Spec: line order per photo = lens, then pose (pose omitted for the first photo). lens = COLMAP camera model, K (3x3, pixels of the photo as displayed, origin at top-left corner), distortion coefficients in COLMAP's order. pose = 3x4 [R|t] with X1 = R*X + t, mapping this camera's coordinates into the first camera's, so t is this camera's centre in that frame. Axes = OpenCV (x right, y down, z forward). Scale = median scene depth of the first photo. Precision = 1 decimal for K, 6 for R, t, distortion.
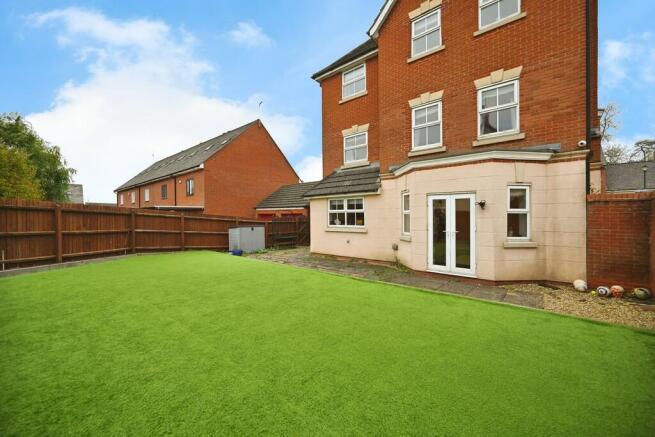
lens RADIAL K [[258.1, 0, 327.4], [0, 258.1, 219.3], [0, 0, 1]] dist [-0.001449, 0.000274]
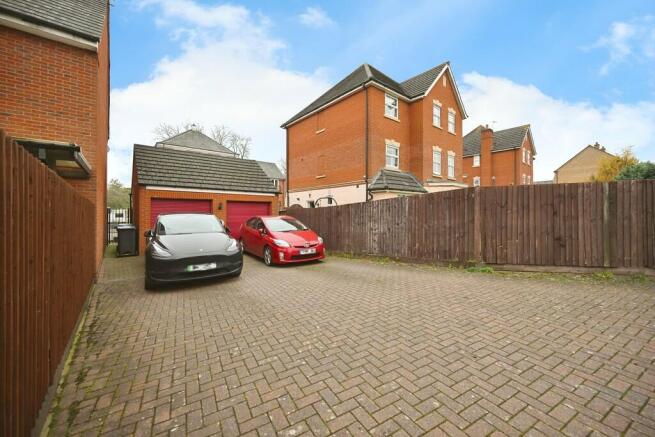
lens RADIAL K [[258.1, 0, 324.9], [0, 258.1, 214.8], [0, 0, 1]] dist [-0.001449, 0.000274]
pose [[0.191779, 0.000481, 0.981438, -1.331305], [0.003554, 0.999993, -0.001184, 0.028344], [-0.981432, 0.003715, 0.191776, 1.133113]]
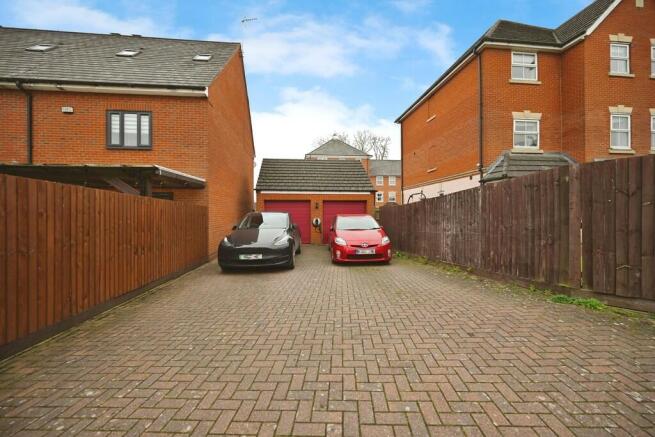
lens RADIAL K [[258.1, 0, 326.4], [0, 258.1, 213.9], [0, 0, 1]] dist [-0.001449, 0.000274]
pose [[0.687303, -0.000229, 0.726371, -1.187463], [0.006036, 0.999967, -0.005396, 0.034299], [-0.726346, 0.008093, 0.687282, 0.915042]]
